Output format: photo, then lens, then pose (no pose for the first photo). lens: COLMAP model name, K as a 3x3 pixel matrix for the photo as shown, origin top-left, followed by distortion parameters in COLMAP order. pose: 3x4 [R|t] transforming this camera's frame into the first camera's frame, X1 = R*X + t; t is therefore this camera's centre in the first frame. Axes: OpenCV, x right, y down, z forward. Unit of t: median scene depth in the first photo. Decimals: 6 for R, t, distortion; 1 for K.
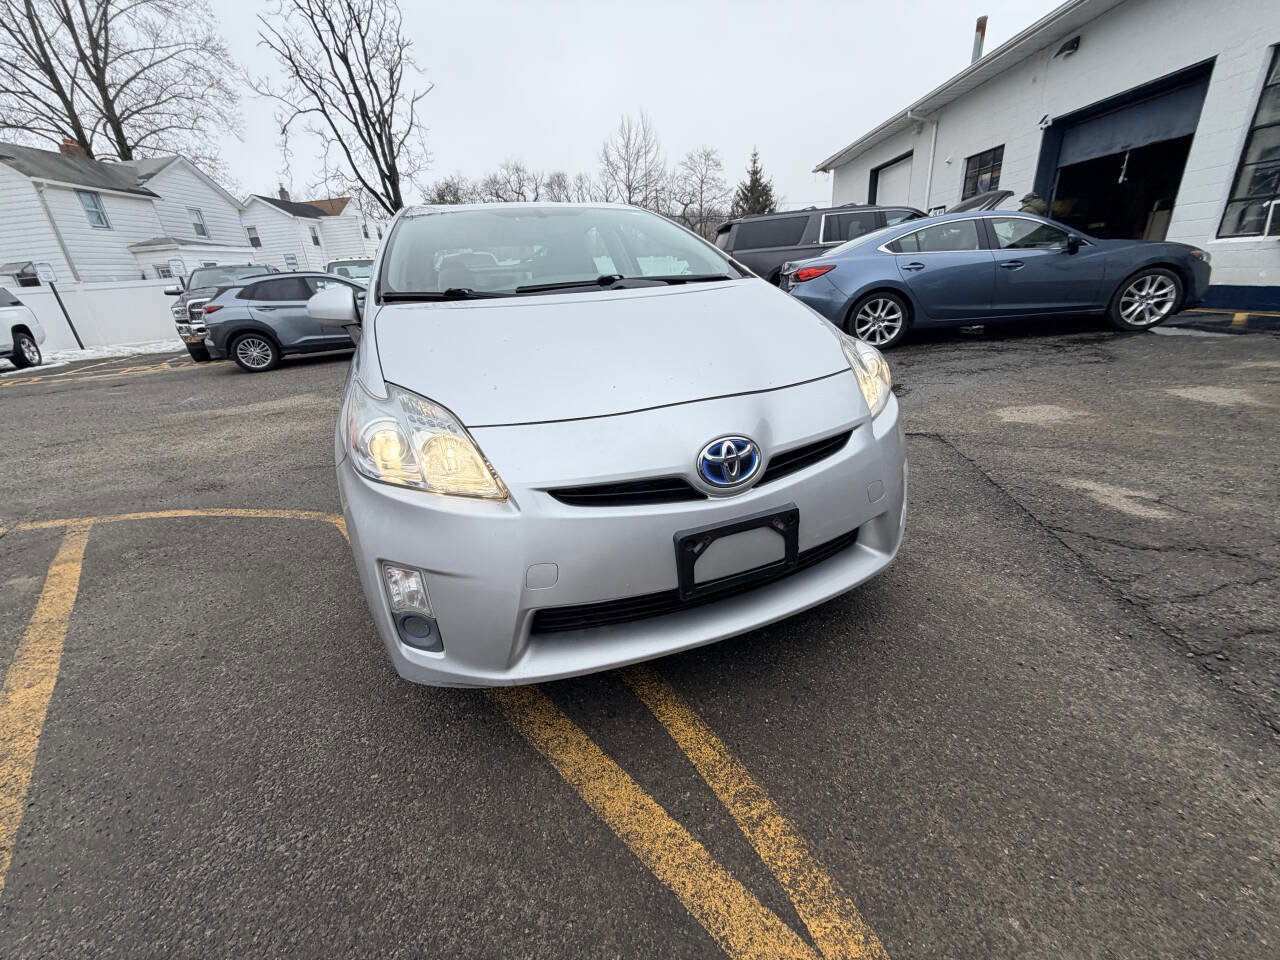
lens RADIAL K [[508.4, 0, 636.6], [0, 508.4, 481.2], [0, 0, 1]] dist [-0.000760, 0.000173]
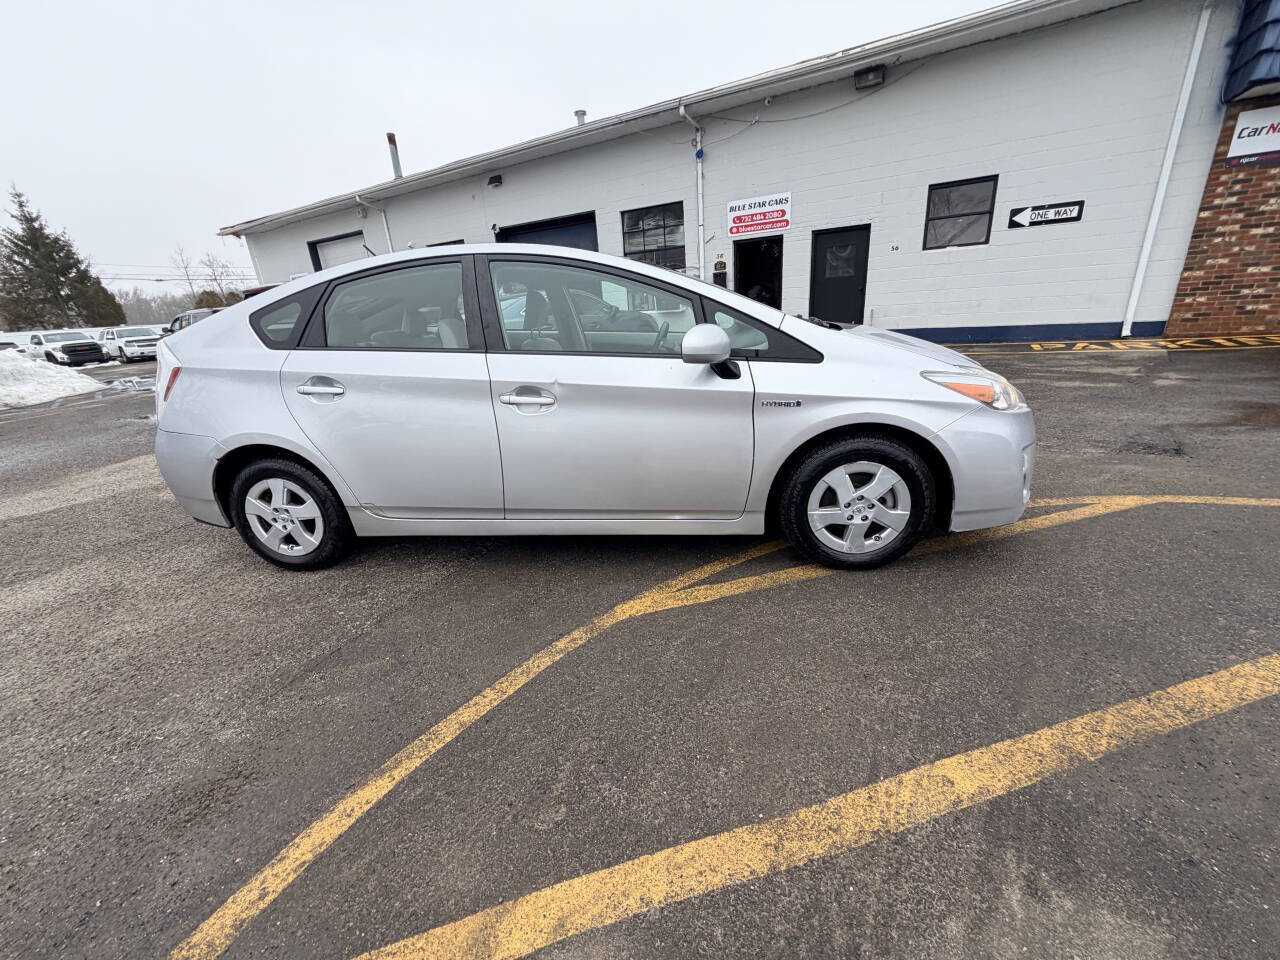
lens RADIAL K [[508.4, 0, 639.2], [0, 508.4, 478.0], [0, 0, 1]] dist [-0.000760, 0.000173]
pose [[0.476012, -0.255959, 0.841367, -0.465446], [0.363778, 0.928331, 0.076604, -0.067704], [-0.800674, 0.269606, 0.535008, 0.194839]]
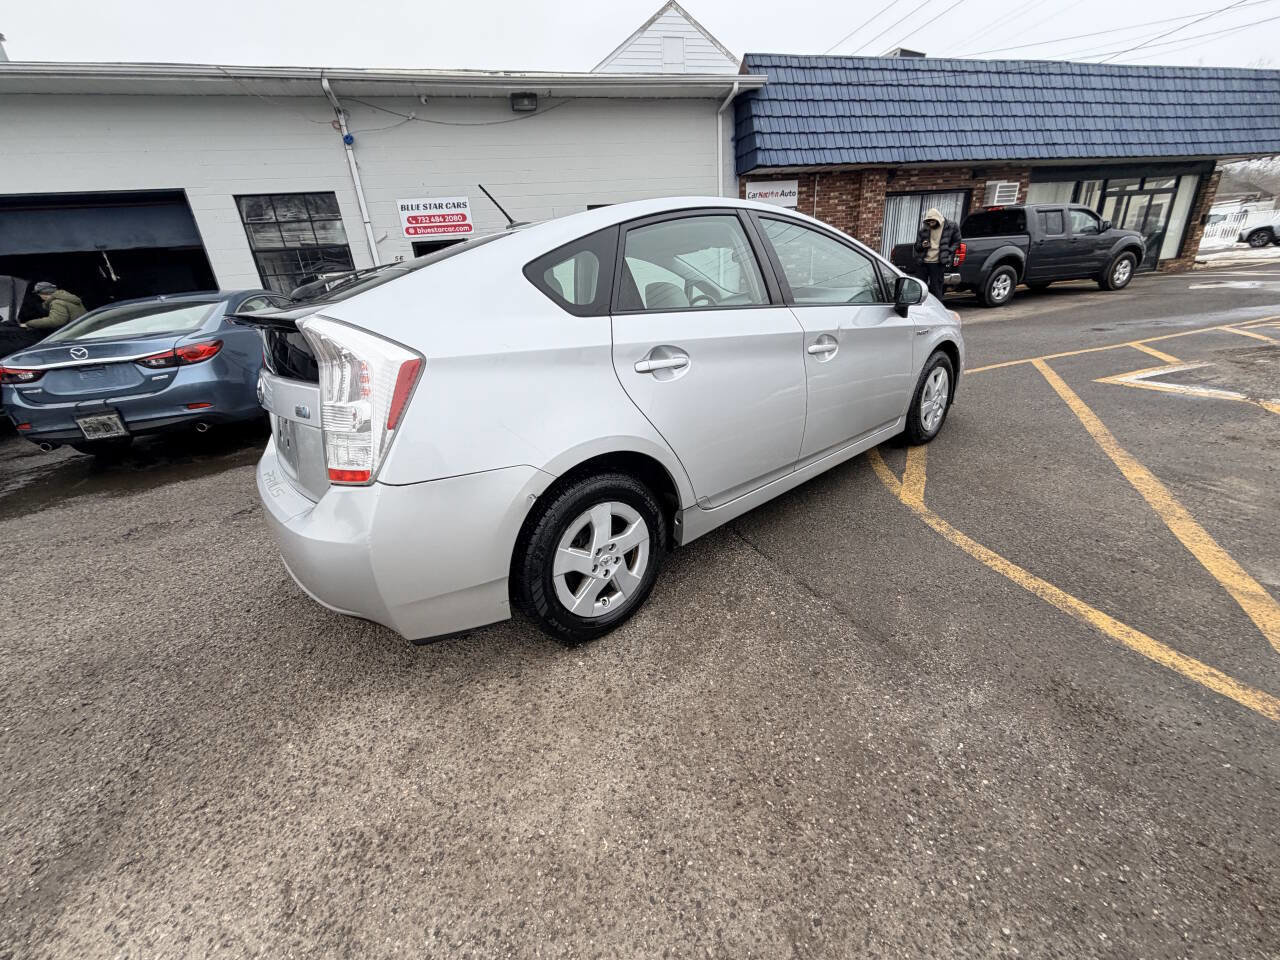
lens RADIAL K [[508.4, 0, 638.9], [0, 508.4, 476.5], [0, 0, 1]] dist [-0.000760, 0.000173]
pose [[-0.321175, -0.250427, 0.913309, -0.517233], [0.450449, 0.807925, 0.379937, -0.235404], [-0.833032, 0.533426, -0.146681, 0.619918]]
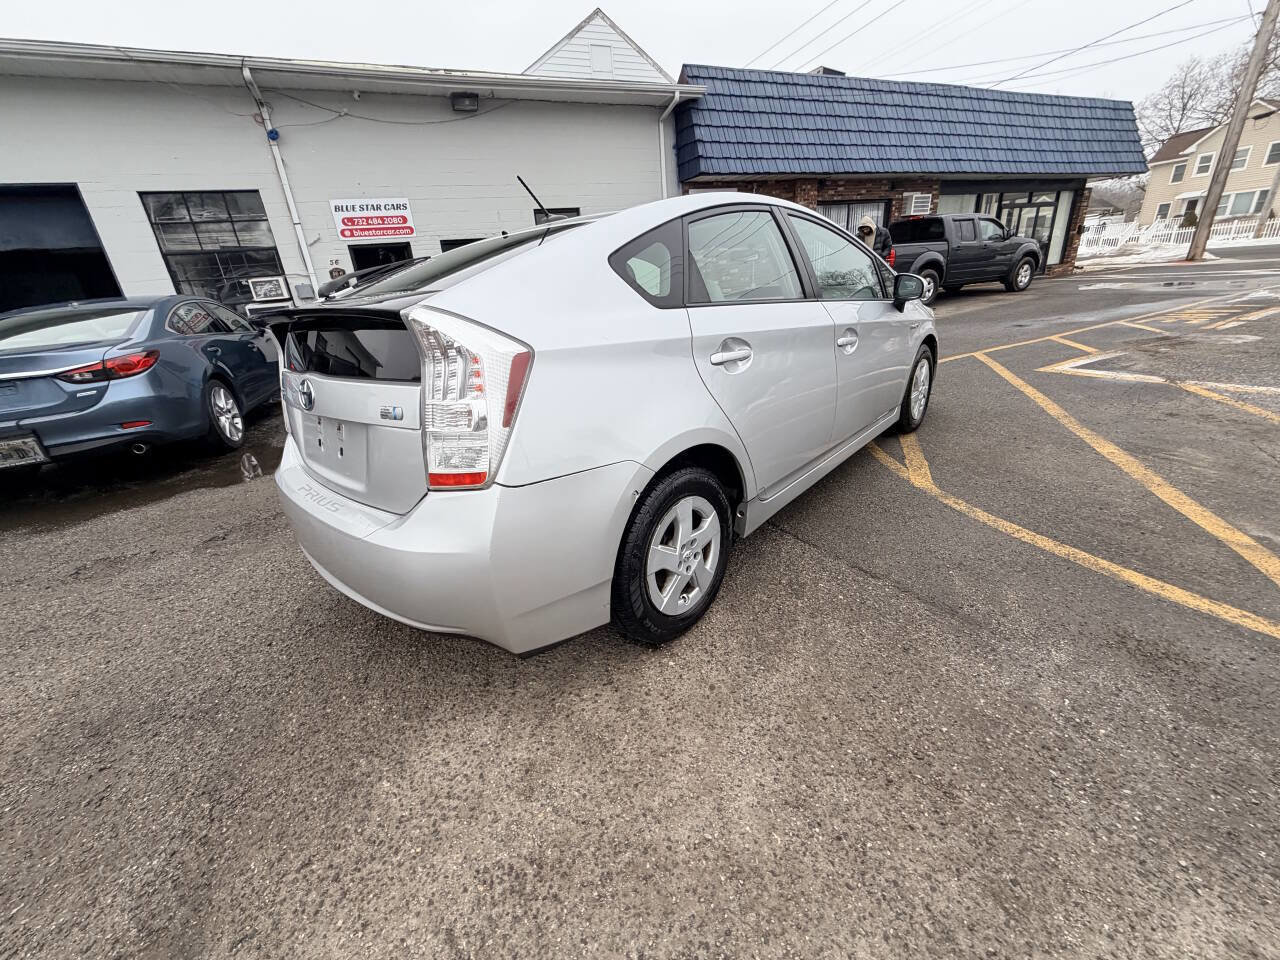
lens RADIAL K [[508.4, 0, 639.8], [0, 508.4, 476.0], [0, 0, 1]] dist [-0.000760, 0.000173]
pose [[-0.445053, -0.219065, 0.868296, -0.486525], [0.442323, 0.789304, 0.425852, -0.261504], [-0.778639, 0.573594, -0.254384, 0.680934]]
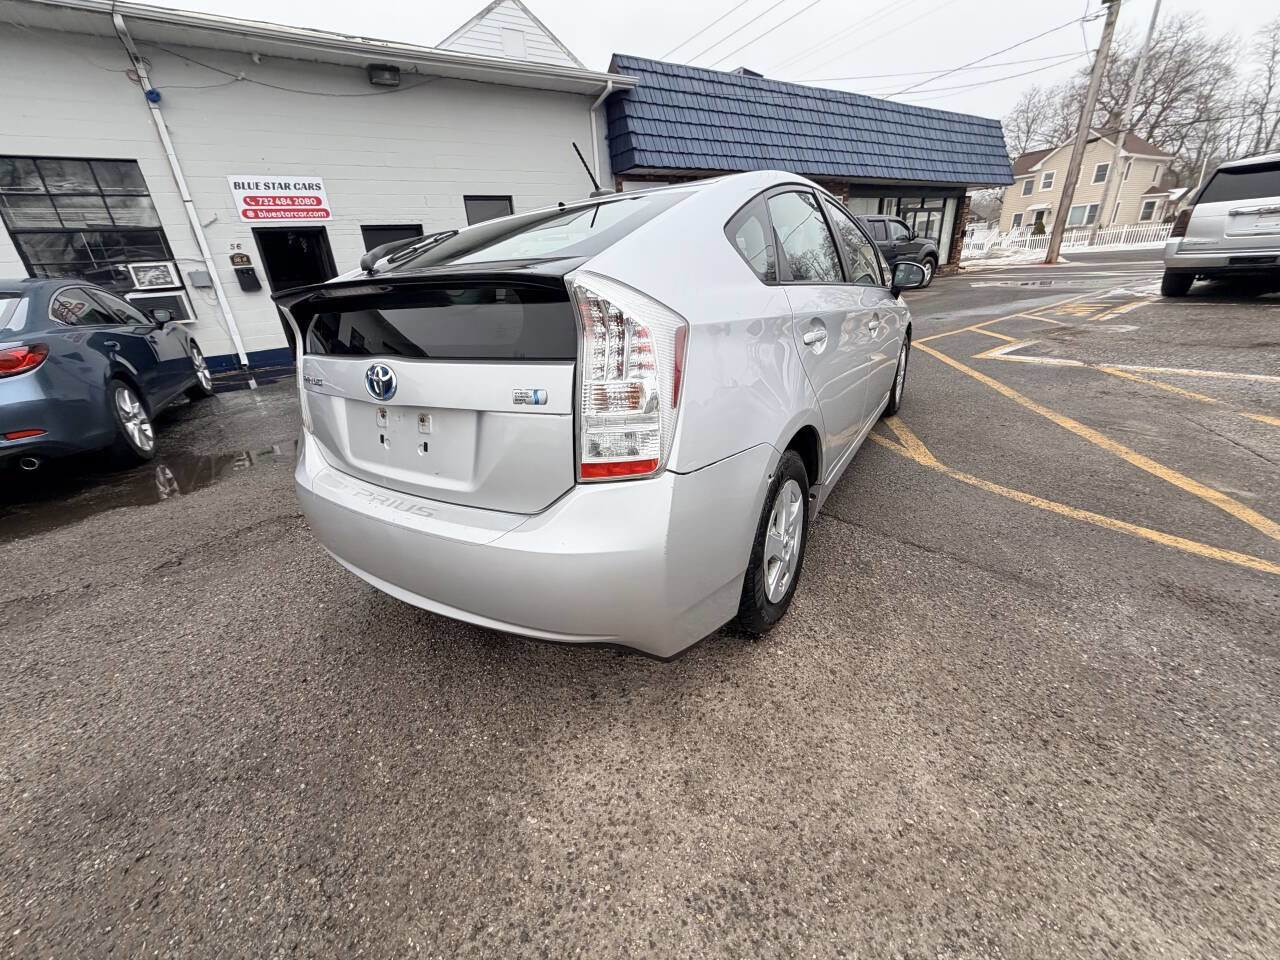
lens RADIAL K [[508.4, 0, 641.0], [0, 508.4, 475.4], [0, 0, 1]] dist [-0.000760, 0.000173]
pose [[-0.586439, -0.199210, 0.785114, -0.430951], [0.406641, 0.765878, 0.498069, -0.288818], [-0.700523, 0.611347, -0.368134, 0.743276]]
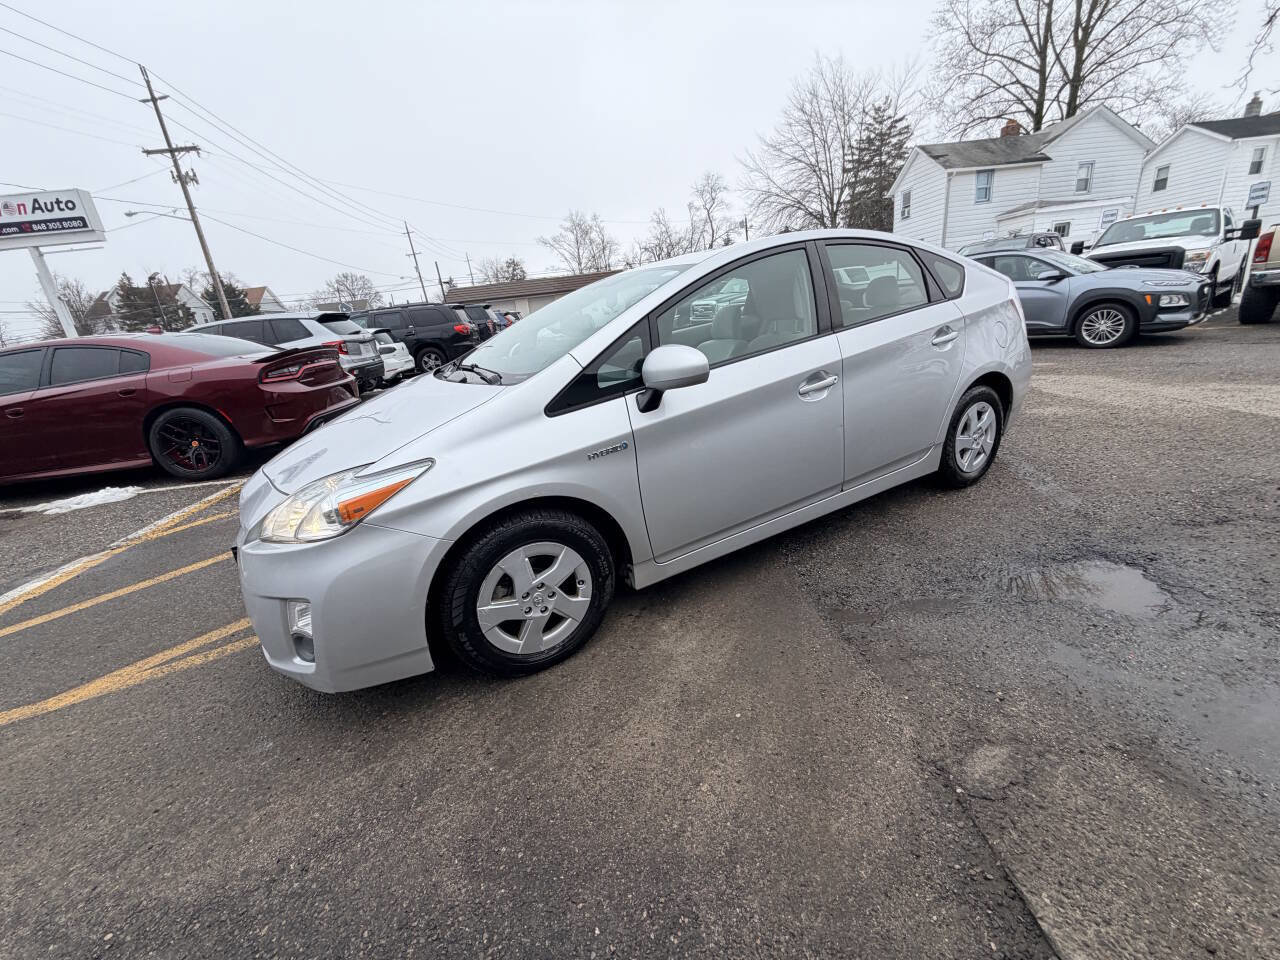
lens RADIAL K [[508.4, 0, 637.2], [0, 508.4, 477.6], [0, 0, 1]] dist [-0.000760, 0.000173]
pose [[0.153936, 0.357090, -0.921298, 0.339876], [-0.280011, 0.909953, 0.305907, -0.178342], [0.947574, 0.210884, 0.240064, 0.315274]]
